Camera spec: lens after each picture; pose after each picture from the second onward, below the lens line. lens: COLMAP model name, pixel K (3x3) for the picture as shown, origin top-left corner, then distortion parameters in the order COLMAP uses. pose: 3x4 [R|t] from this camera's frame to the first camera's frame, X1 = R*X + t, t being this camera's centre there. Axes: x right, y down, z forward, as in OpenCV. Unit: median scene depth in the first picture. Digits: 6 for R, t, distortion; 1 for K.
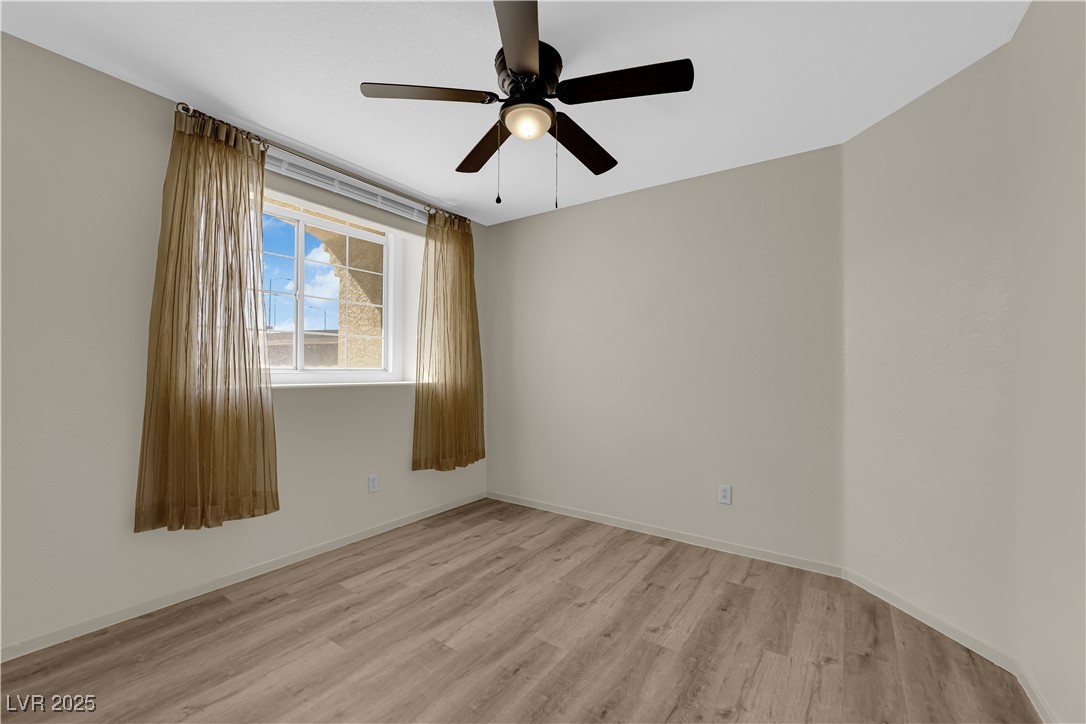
lens RADIAL K [[434.4, 0, 546.7], [0, 434.4, 364.2], [0, 0, 1]] dist [-0.017873, -0.000038]
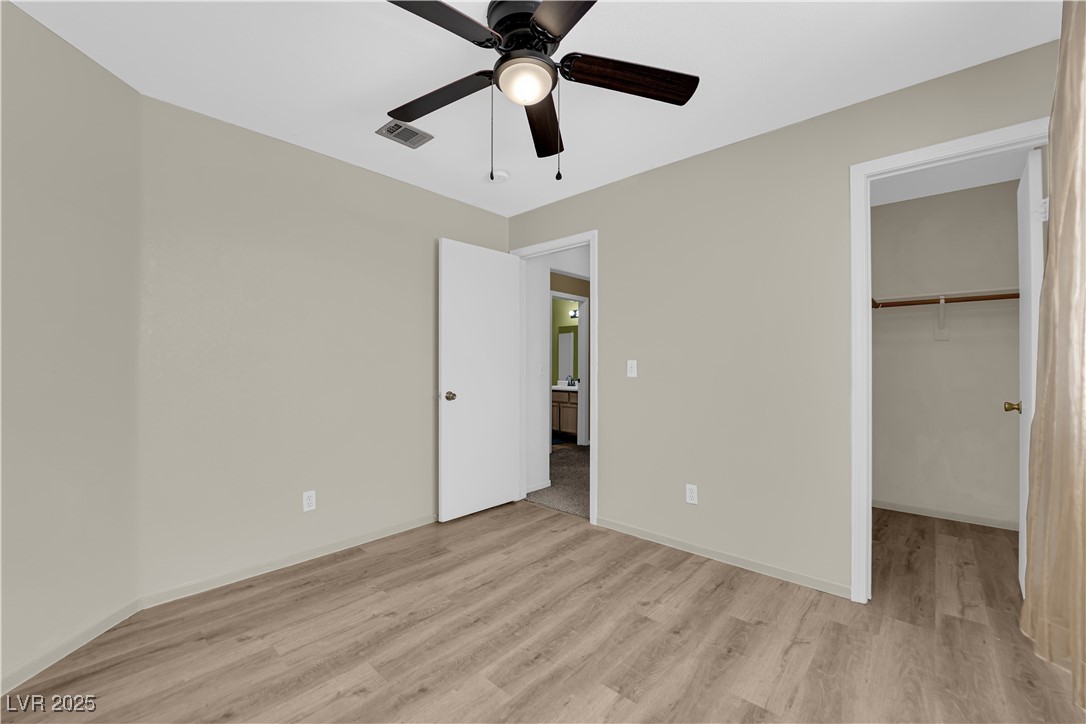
lens RADIAL K [[434.4, 0, 546.7], [0, 434.4, 364.2], [0, 0, 1]] dist [-0.017873, -0.000038]
pose [[-0.992211, -0.007036, 0.124367, -0.207008], [-0.008909, 0.999855, -0.014512, 0.021308], [-0.124246, -0.015507, -0.992130, 1.944775]]
